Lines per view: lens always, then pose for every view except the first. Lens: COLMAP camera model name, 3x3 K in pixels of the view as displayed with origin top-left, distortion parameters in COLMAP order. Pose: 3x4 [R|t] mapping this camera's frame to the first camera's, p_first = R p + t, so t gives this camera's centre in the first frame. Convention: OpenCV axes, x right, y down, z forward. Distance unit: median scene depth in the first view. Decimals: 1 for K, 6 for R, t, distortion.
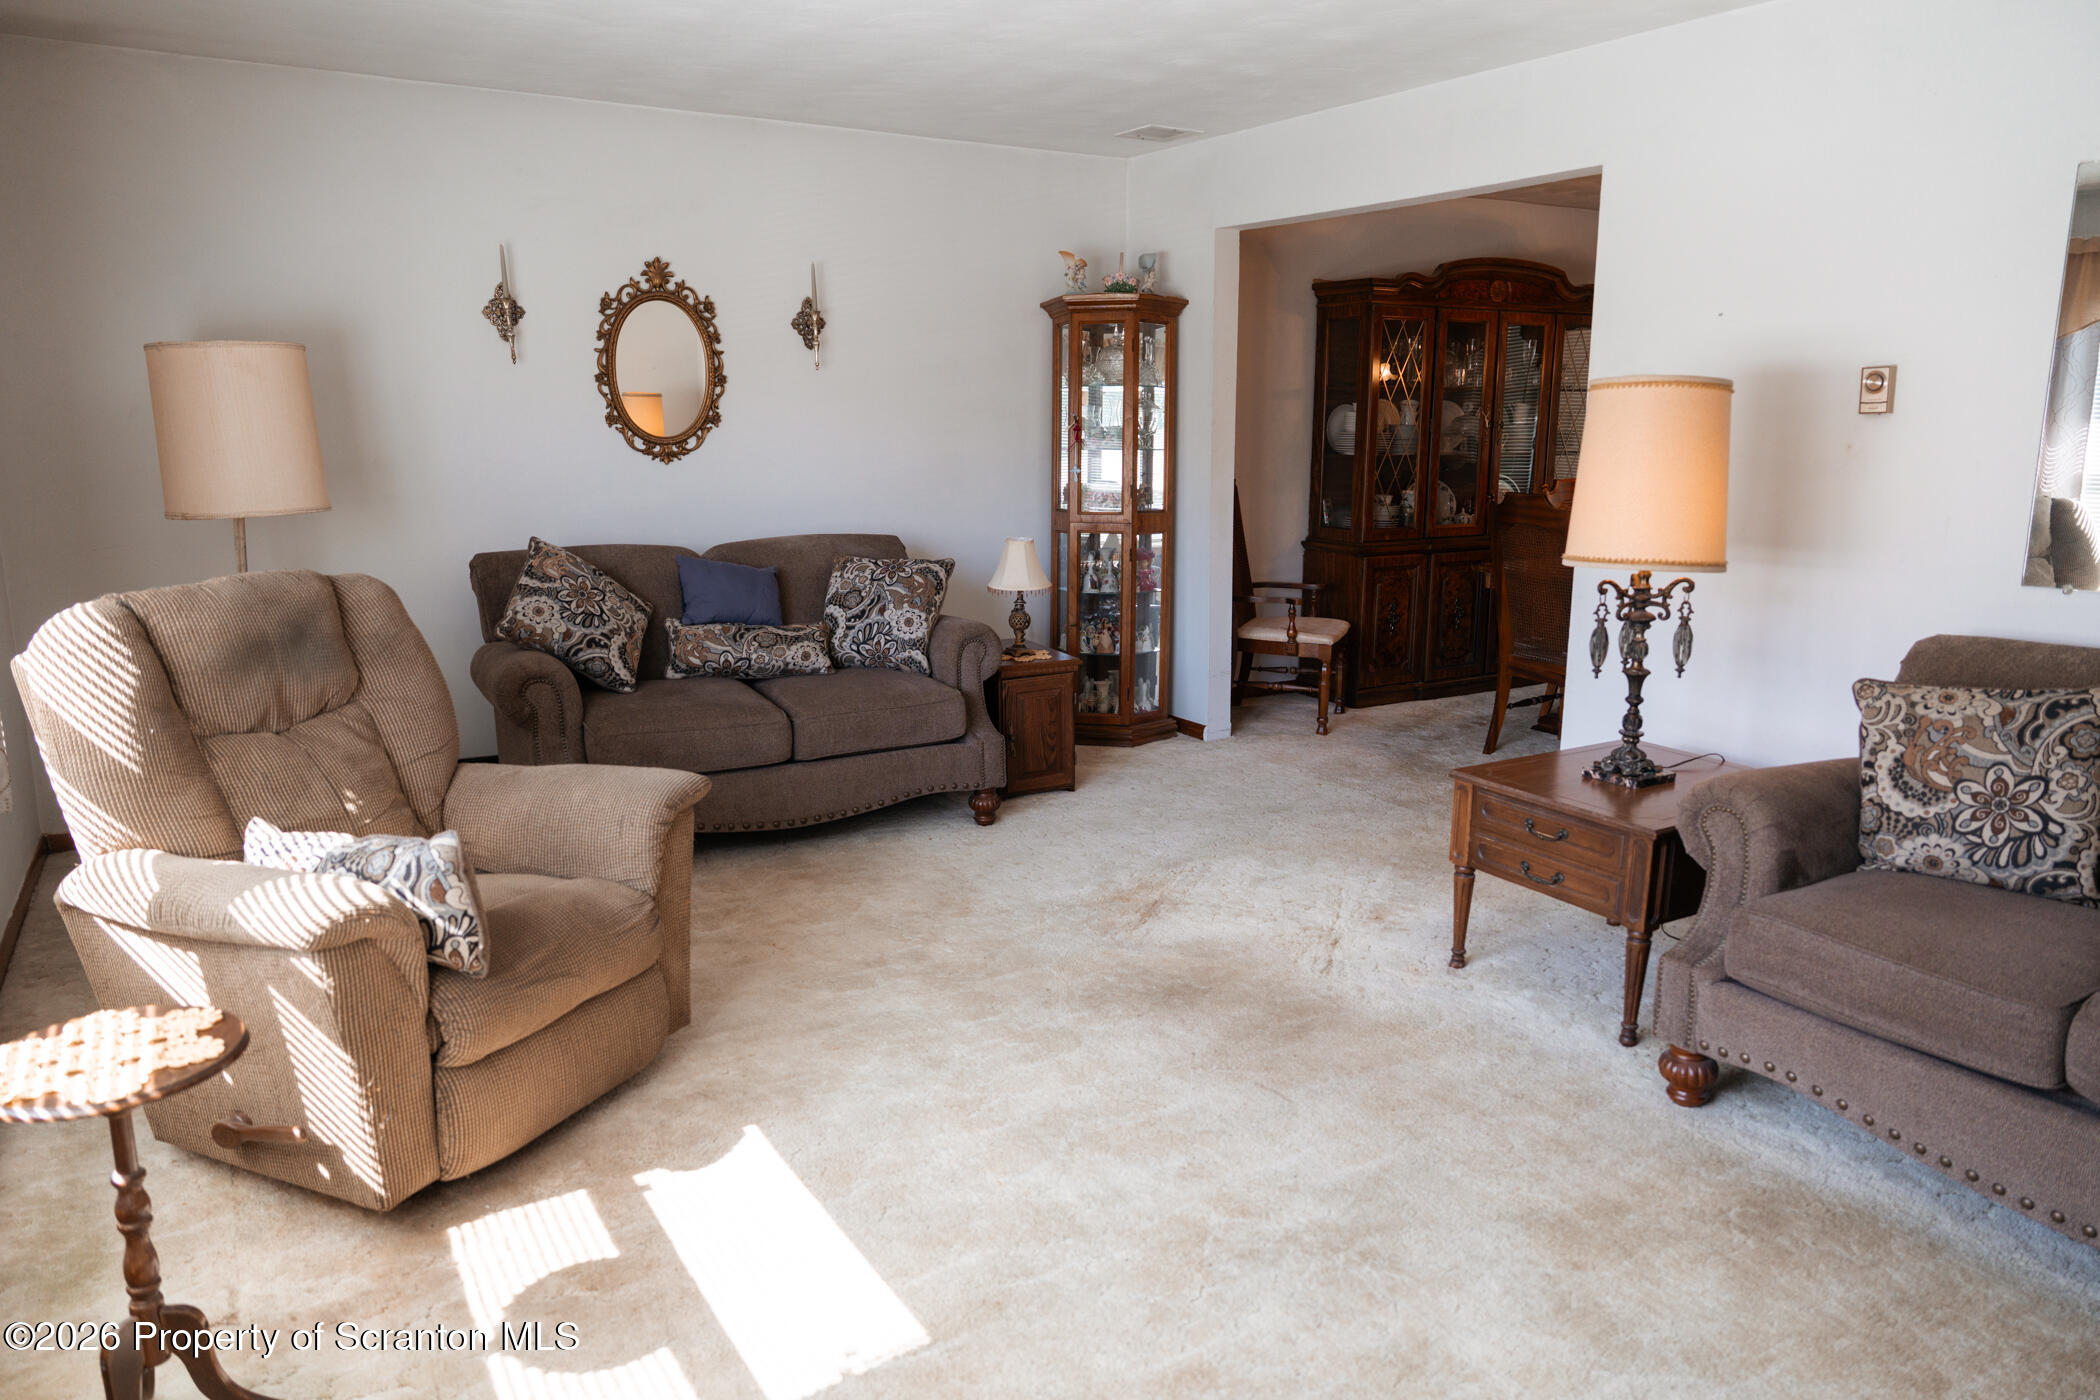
lens RADIAL K [[1417.3, 0, 1052.5], [0, 1417.3, 686.8], [0, 0, 1]] dist [-0.015858, 0.019683]
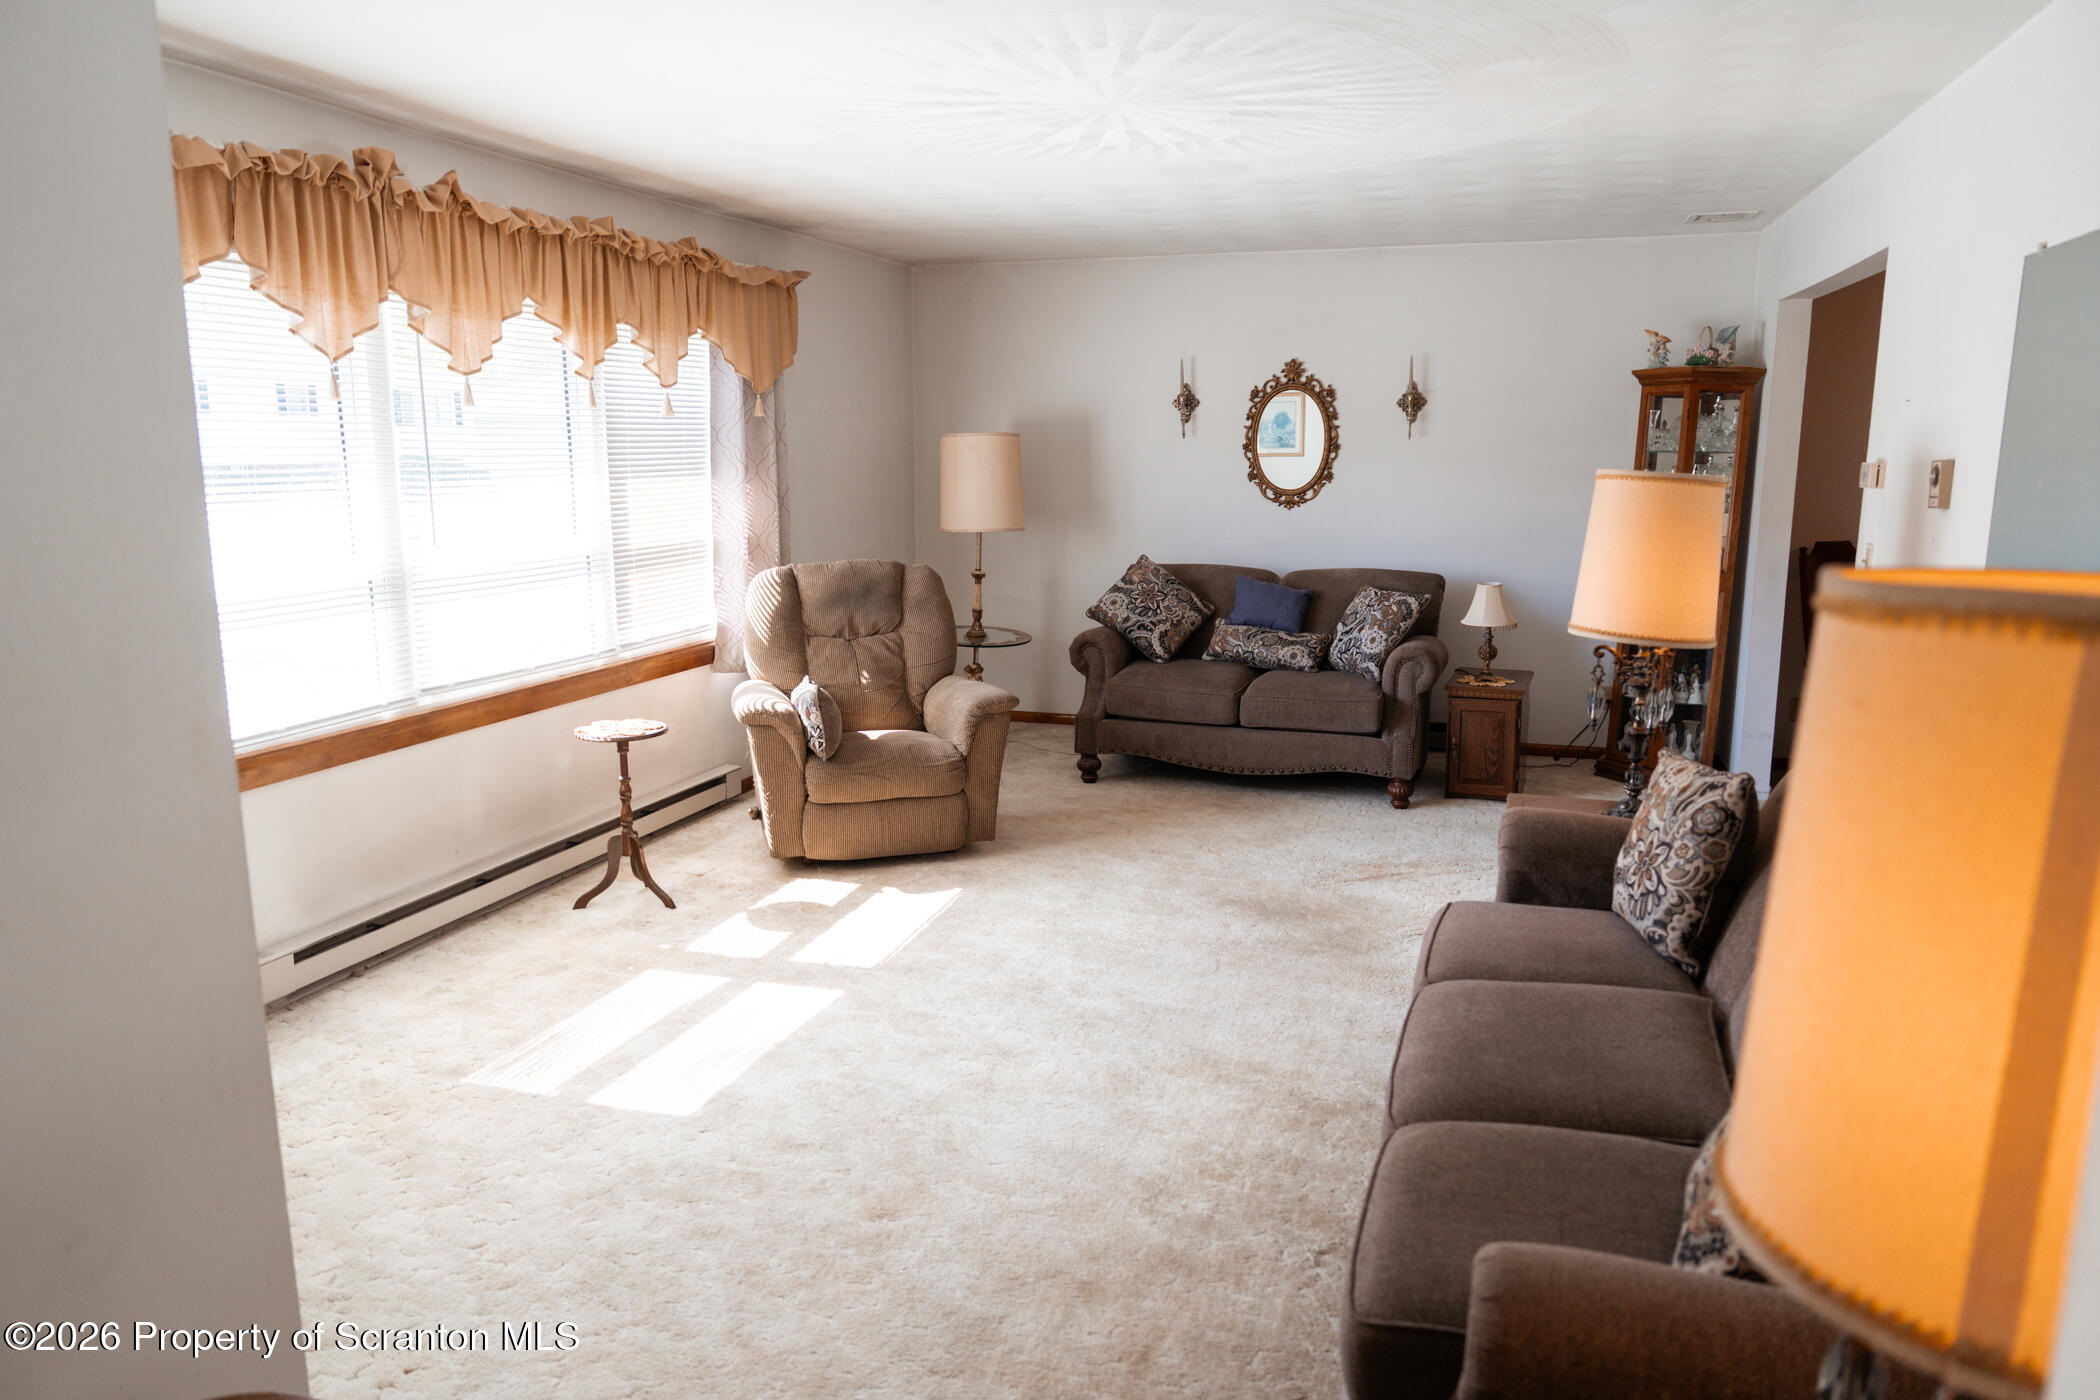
lens RADIAL K [[1417.3, 0, 1055.0], [0, 1417.3, 701.7], [0, 0, 1]] dist [-0.015858, 0.019683]
pose [[0.649768, 0.138982, -0.747319, 0.739659], [-0.145531, 0.987701, 0.057153, -0.024429], [0.746071, 0.071622, 0.662003, -0.061665]]
